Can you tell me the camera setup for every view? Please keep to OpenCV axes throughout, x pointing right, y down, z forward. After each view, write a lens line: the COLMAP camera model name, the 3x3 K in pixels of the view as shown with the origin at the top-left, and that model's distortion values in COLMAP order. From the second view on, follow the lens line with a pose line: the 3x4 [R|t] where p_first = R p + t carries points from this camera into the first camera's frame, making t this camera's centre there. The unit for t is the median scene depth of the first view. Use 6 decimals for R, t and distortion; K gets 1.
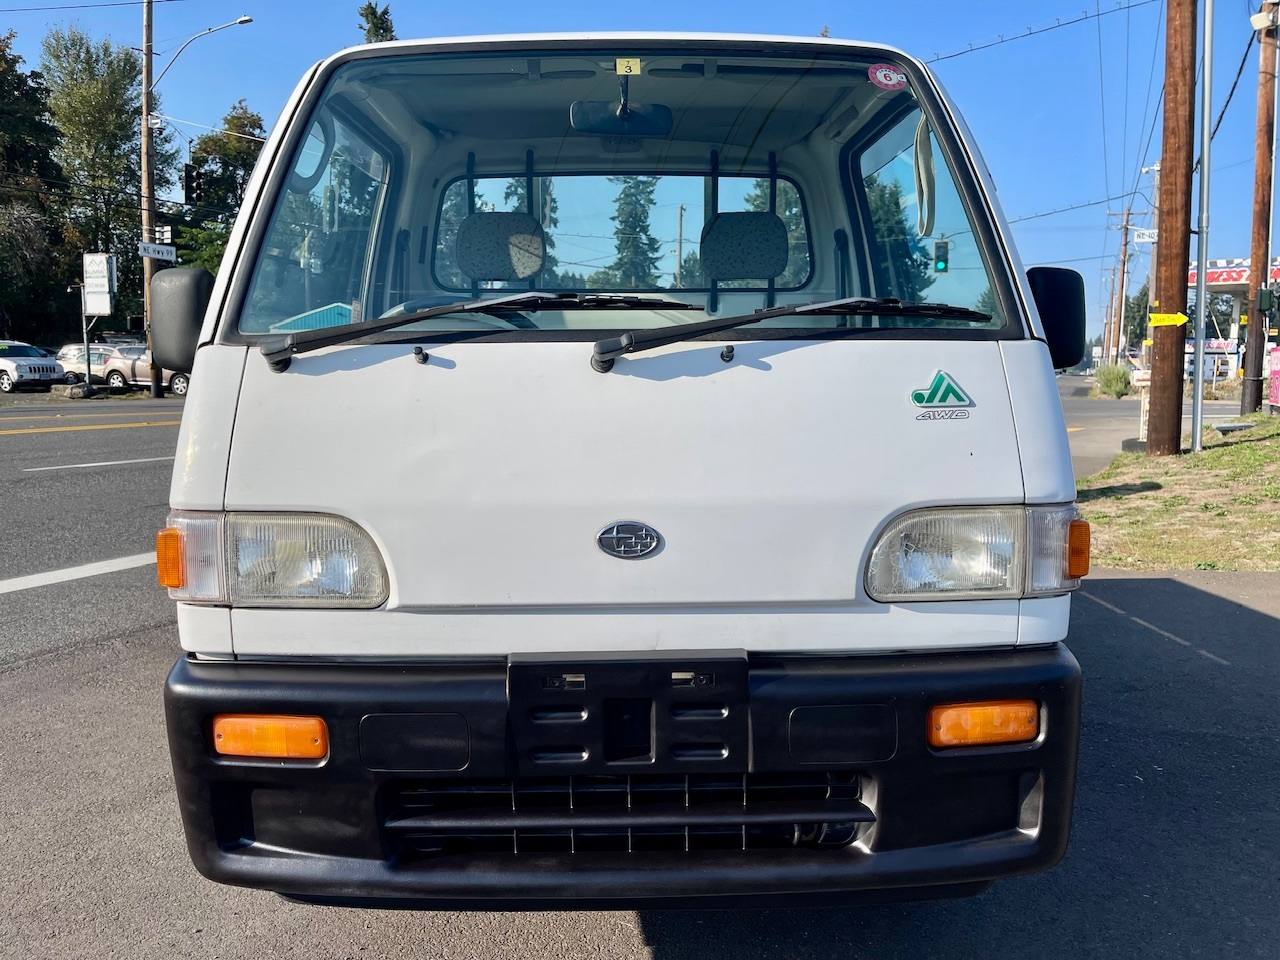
lens RADIAL K [[957.3, 0, 641.7], [0, 957.3, 473.3], [0, 0, 1]] dist [0.083624, -0.128486]
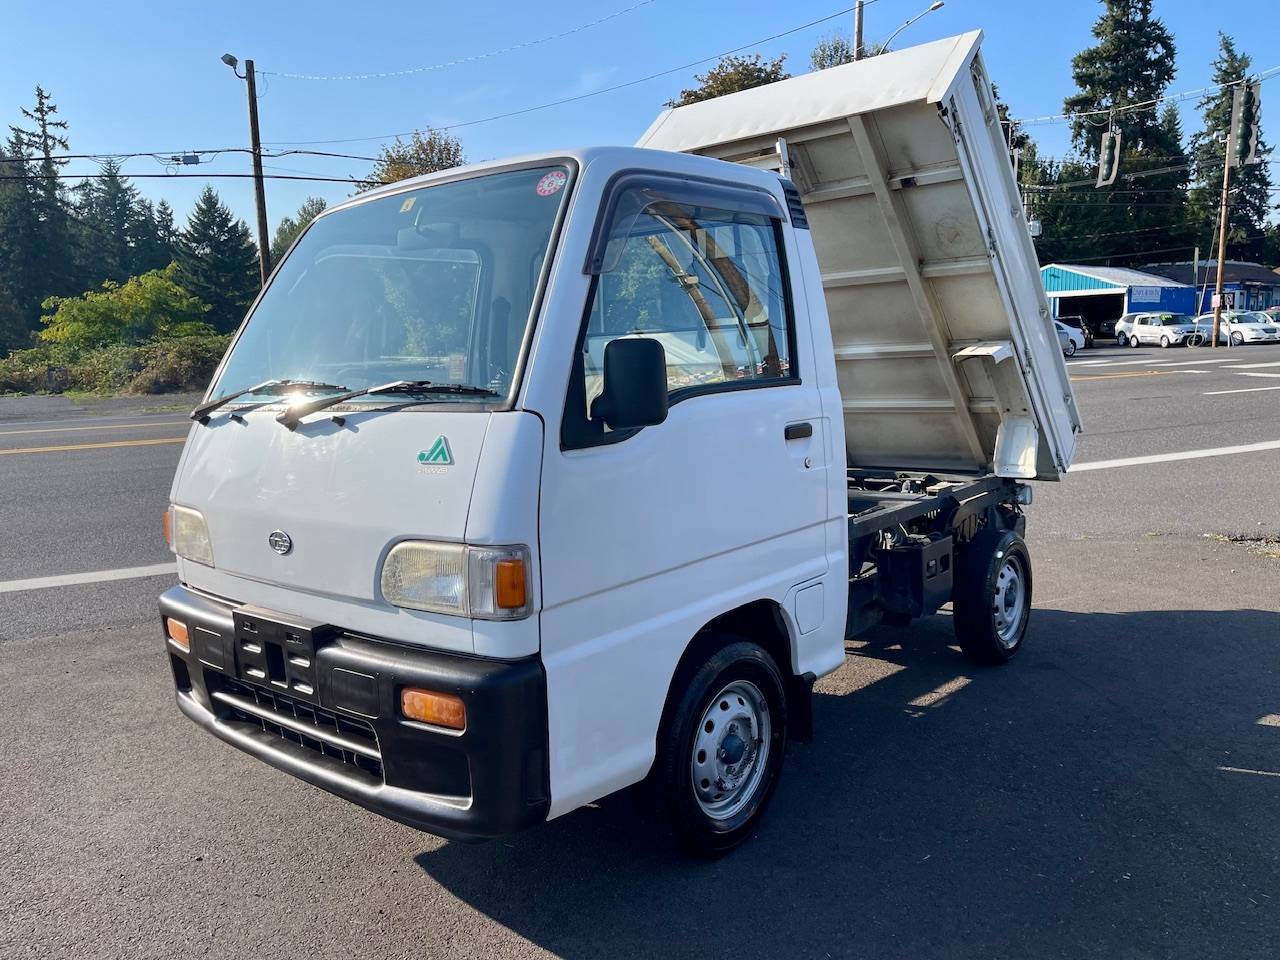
lens RADIAL K [[983.4, 0, 662.1], [0, 983.4, 452.3], [0, 0, 1]] dist [0.007582, 0.002067]
pose [[0.747663, 0.037862, -0.662998, 1.417222], [-0.029985, 0.999280, 0.023252, -0.123176], [0.663401, 0.002495, 0.748260, 0.209169]]
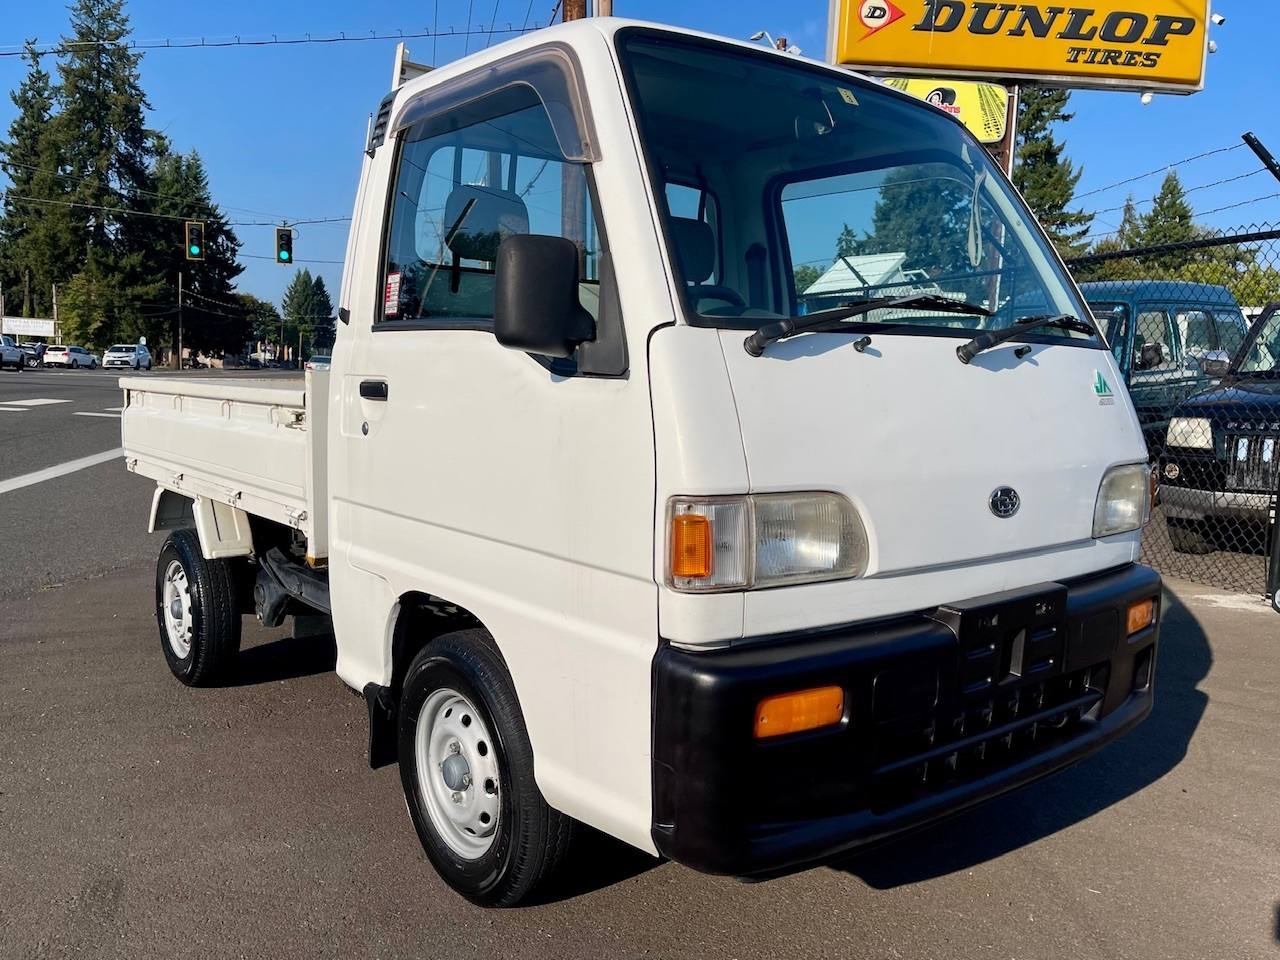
lens RADIAL K [[1031.5, 0, 627.9], [0, 1031.5, 486.9], [0, 0, 1]] dist [0.065917, -0.094161]
pose [[0.794004, -0.045533, 0.606205, -1.149850], [0.041561, 0.998924, 0.020595, 0.003401], [-0.606490, 0.008842, 0.795042, 0.219250]]
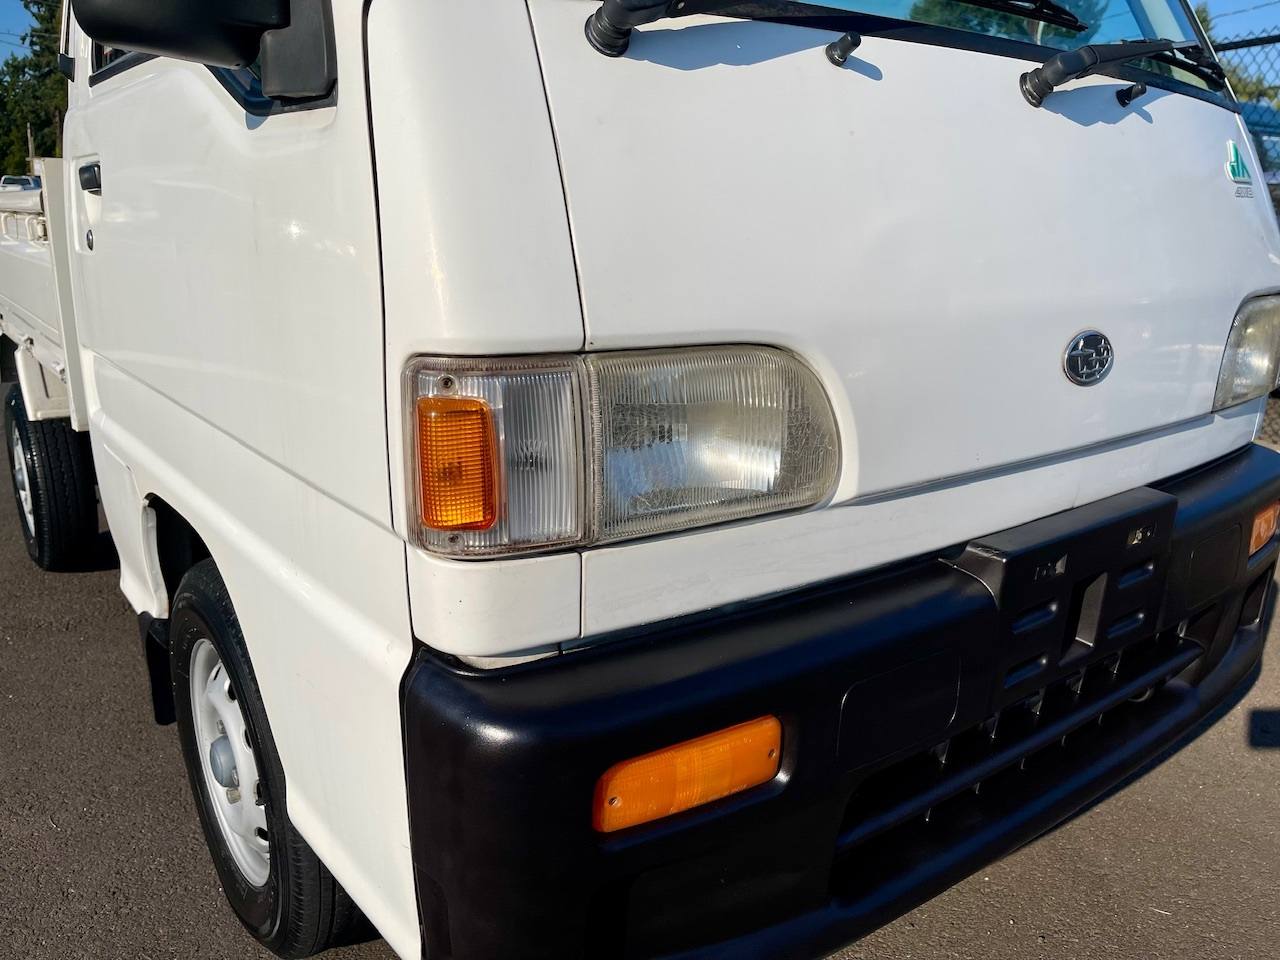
lens RADIAL K [[957.3, 0, 641.7], [0, 957.3, 473.3], [0, 0, 1]] dist [0.083624, -0.128486]
pose [[0.803542, -0.135729, 0.579567, -0.670704], [0.043484, 0.984440, 0.170258, 0.017193], [-0.593658, -0.111608, 0.796941, 0.586567]]
